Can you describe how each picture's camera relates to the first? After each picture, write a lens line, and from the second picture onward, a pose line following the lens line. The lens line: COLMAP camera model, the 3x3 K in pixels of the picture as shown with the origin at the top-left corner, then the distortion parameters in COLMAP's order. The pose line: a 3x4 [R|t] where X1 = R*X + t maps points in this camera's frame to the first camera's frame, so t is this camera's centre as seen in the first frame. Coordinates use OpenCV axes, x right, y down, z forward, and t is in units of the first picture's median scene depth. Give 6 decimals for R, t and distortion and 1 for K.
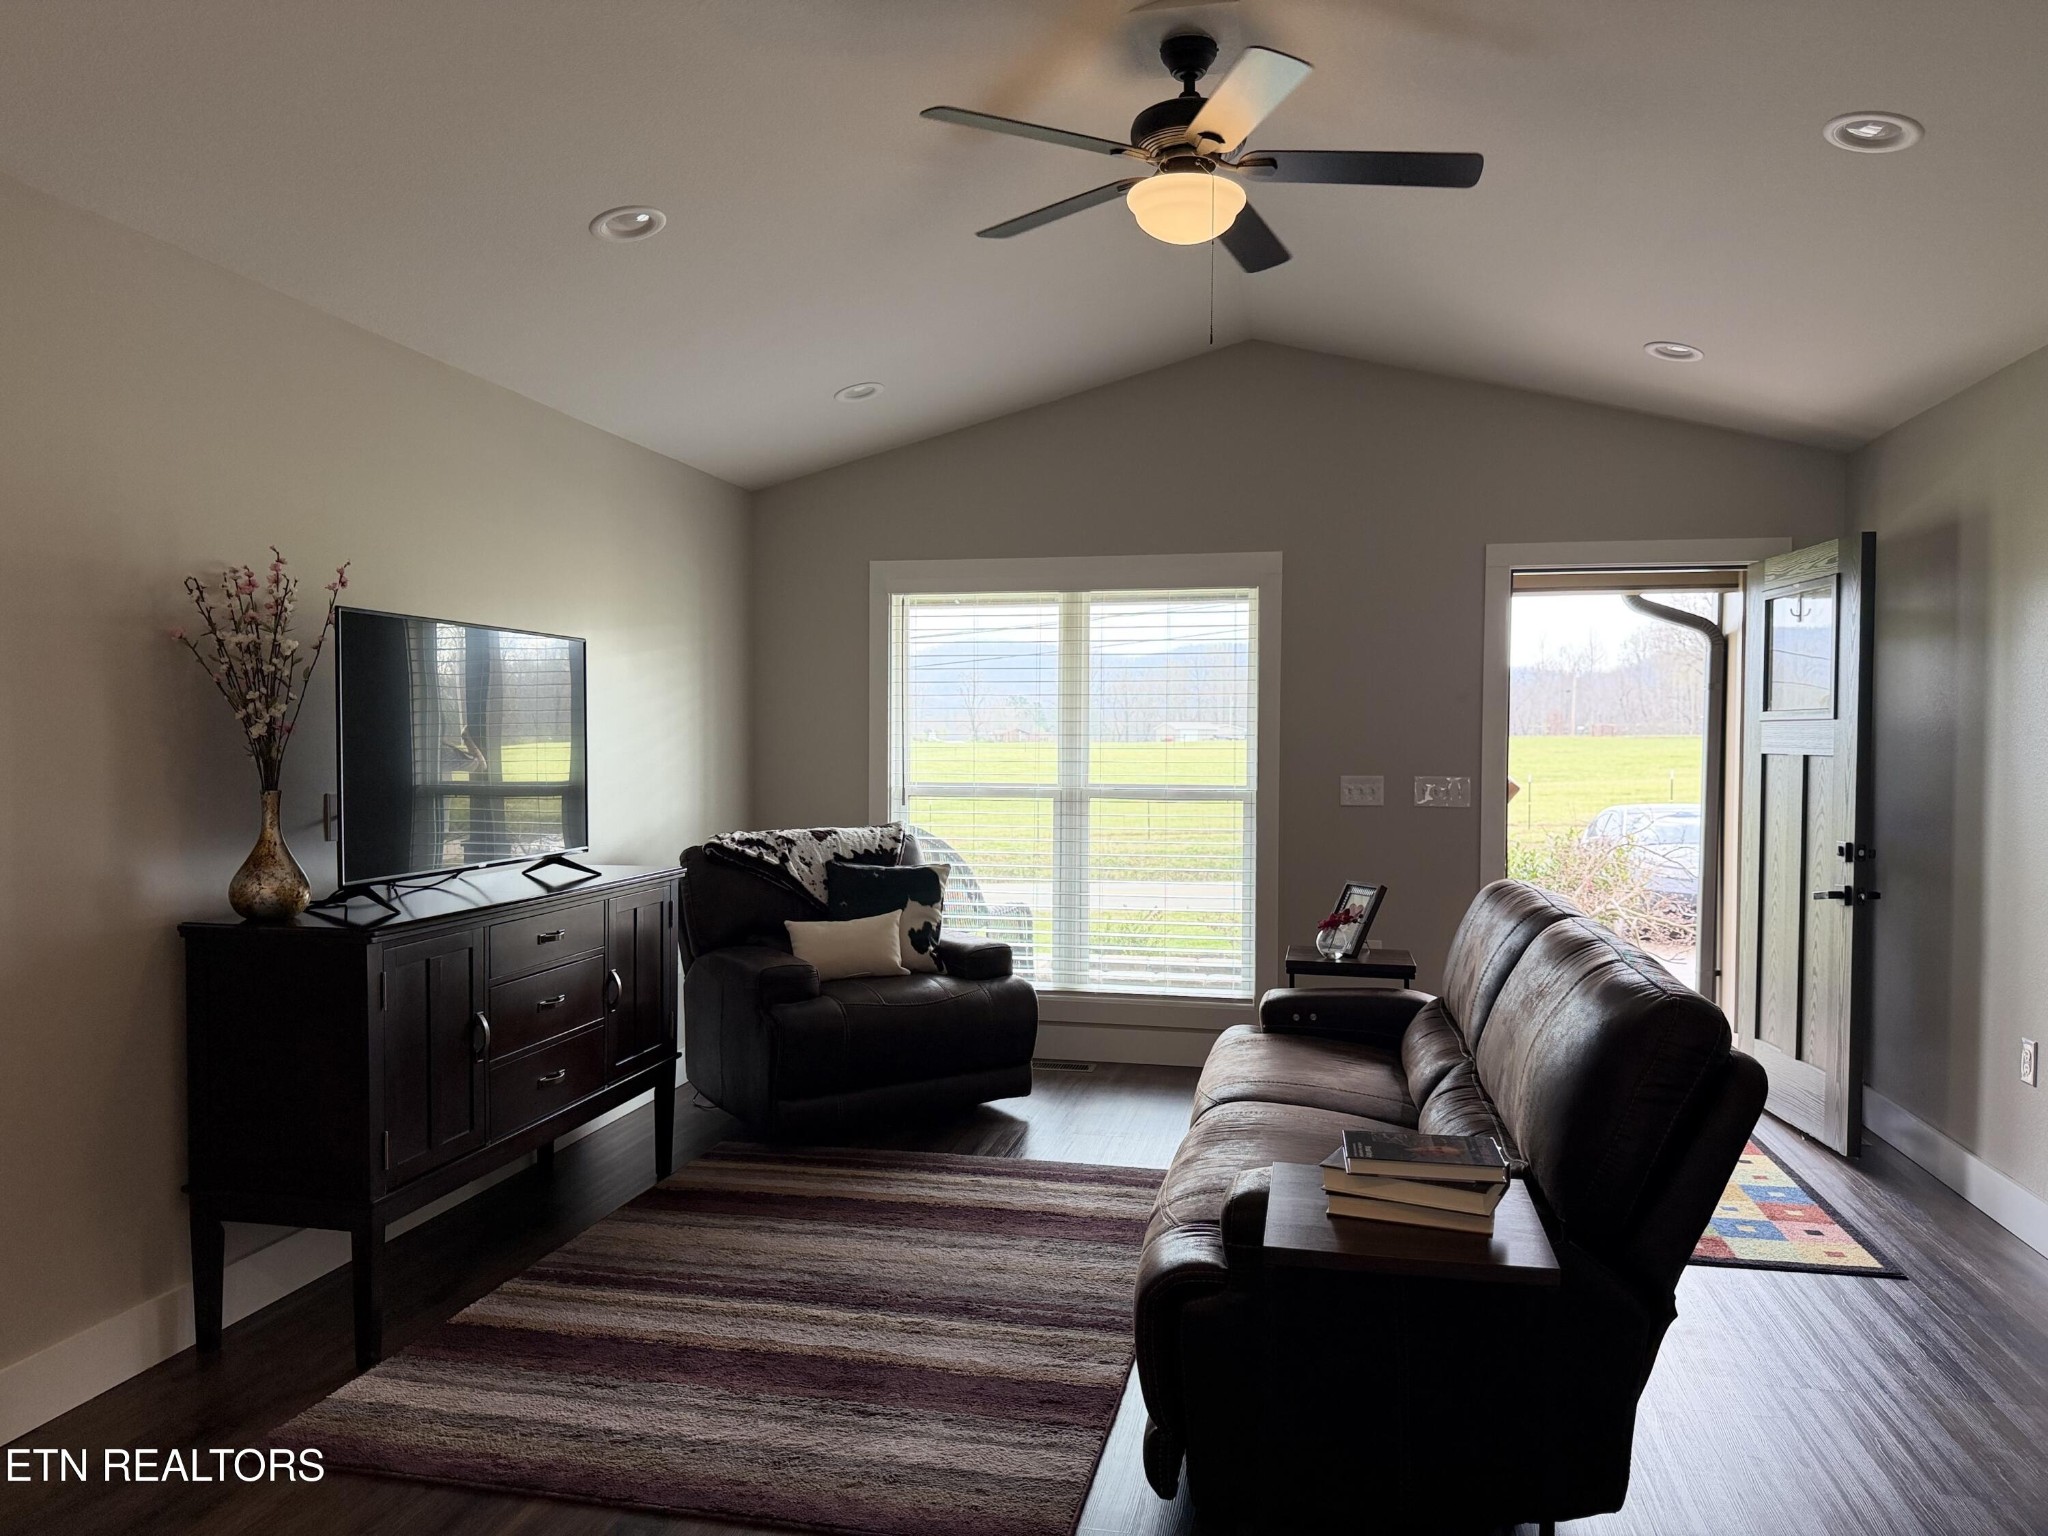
lens RADIAL K [[1425.1, 0, 1024.0], [0, 1425.1, 768.0], [0, 0, 1]] dist [0.102192, -0.155598]
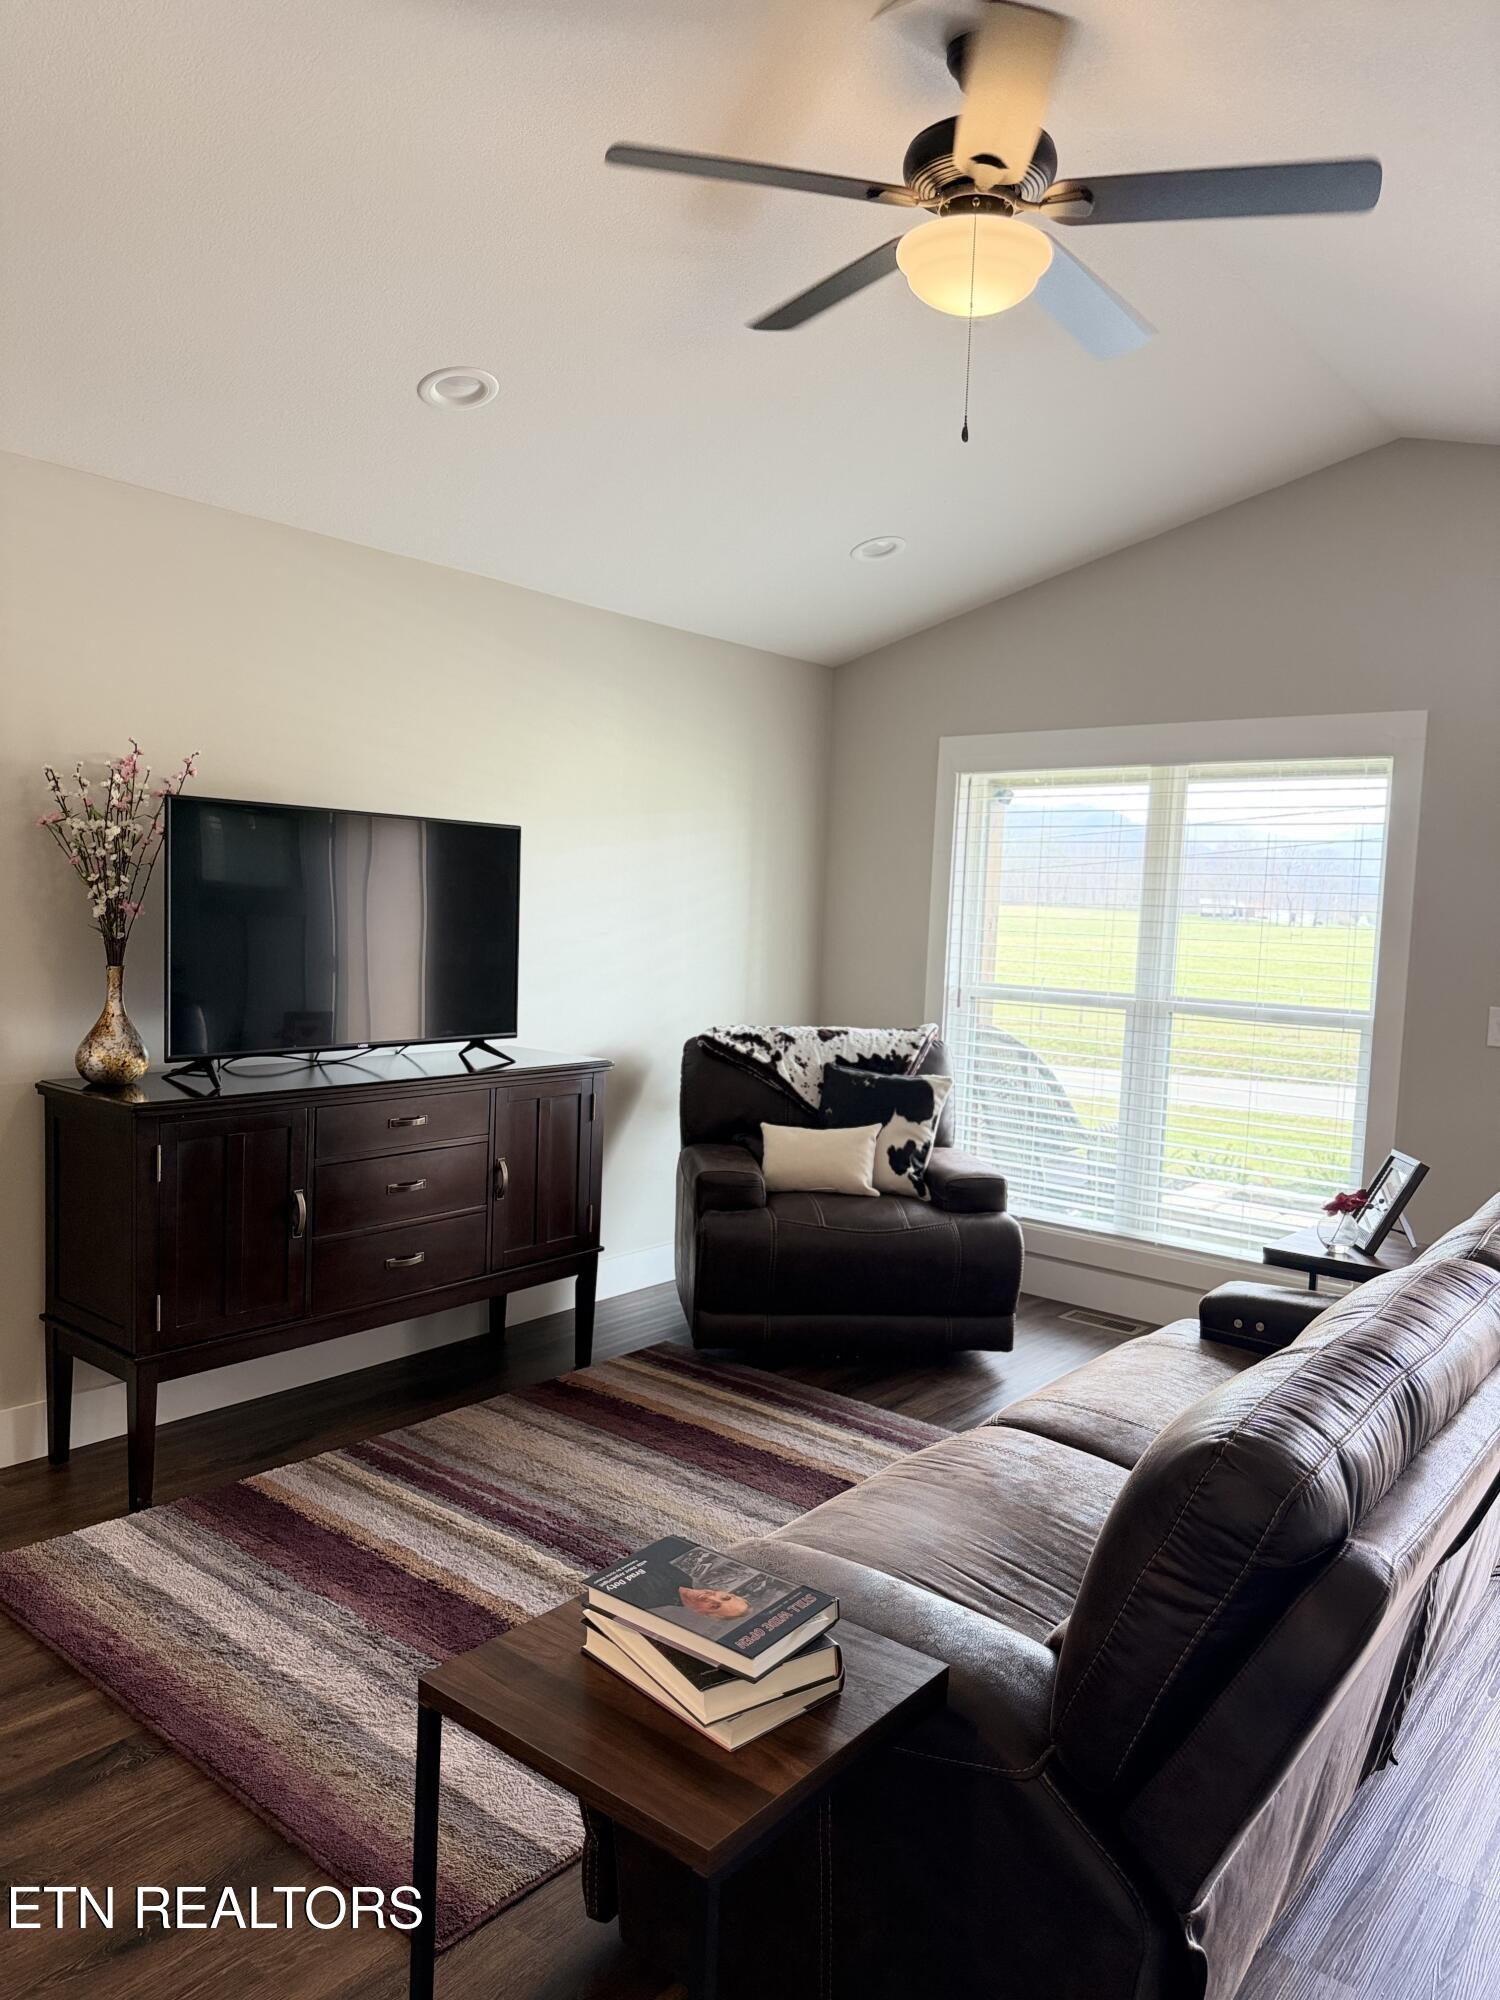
lens RADIAL K [[1391.7, 0, 750.0], [0, 1391.7, 1000.0], [0, 0, 1]] dist [0.102192, -0.155598]
pose [[0.885553, 0.062421, -0.460325, 0.242731], [-0.043839, 0.997738, 0.050960, -0.021068], [0.462465, -0.024948, 0.886286, 0.176489]]
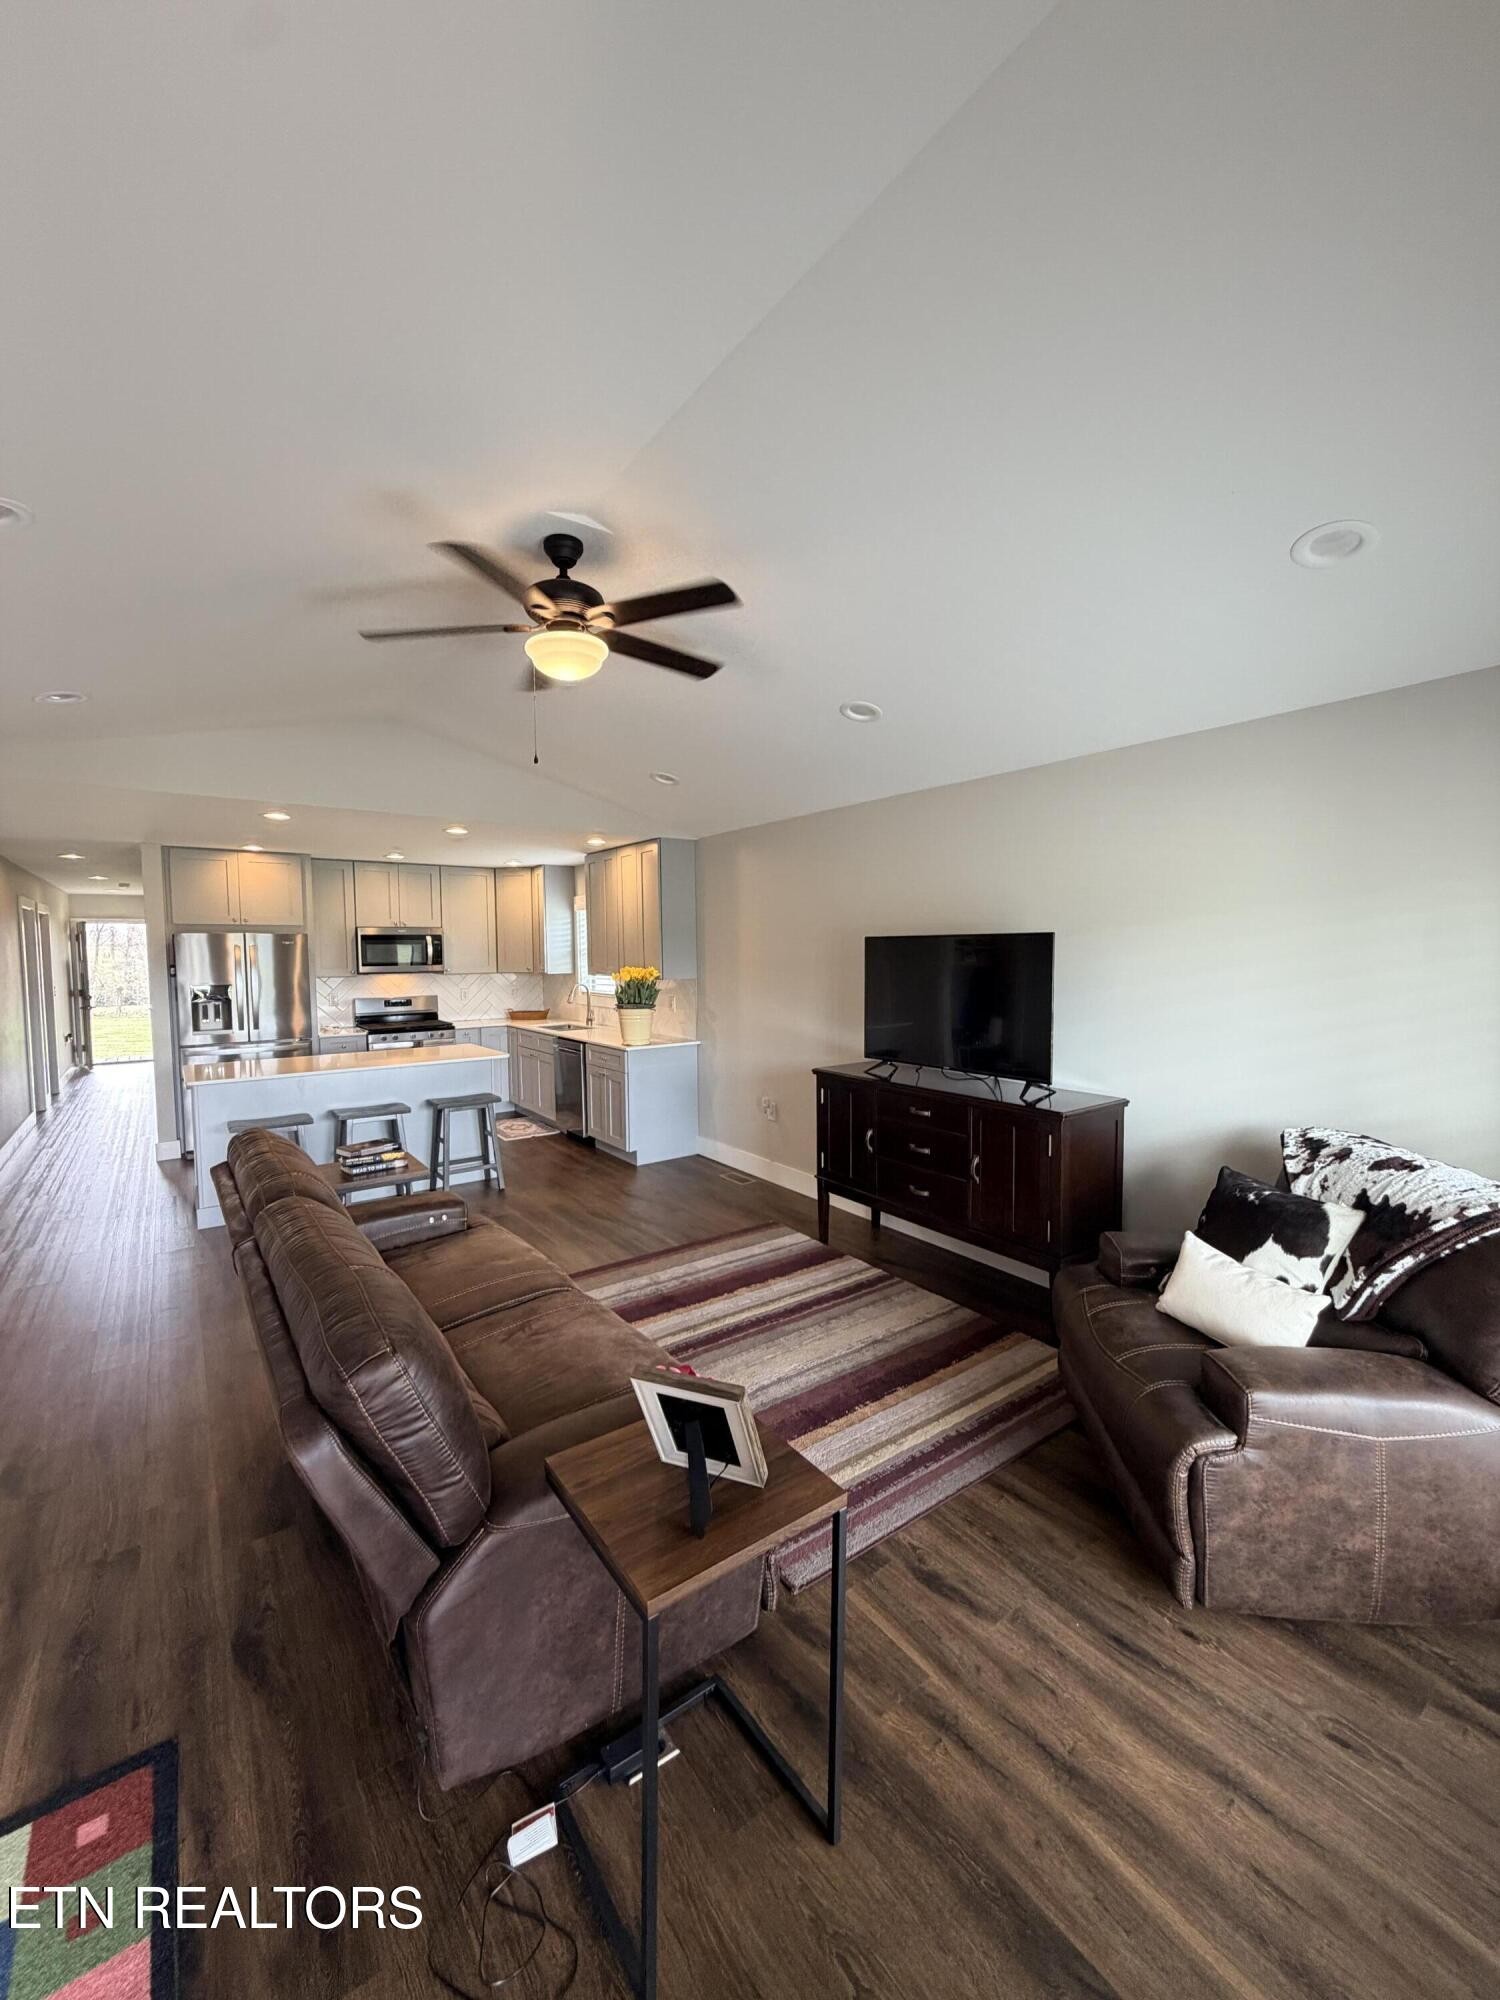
lens RADIAL K [[768.9, 0, 717.6], [0, 768.9, 995.3], [0, 0, 1]] dist [-0.000091, 0.000023]
pose [[-0.687921, 0.036746, -0.724854, 0.380387], [-0.012258, 0.997987, 0.062226, -0.060060], [0.725682, 0.051692, -0.686086, 1.067532]]
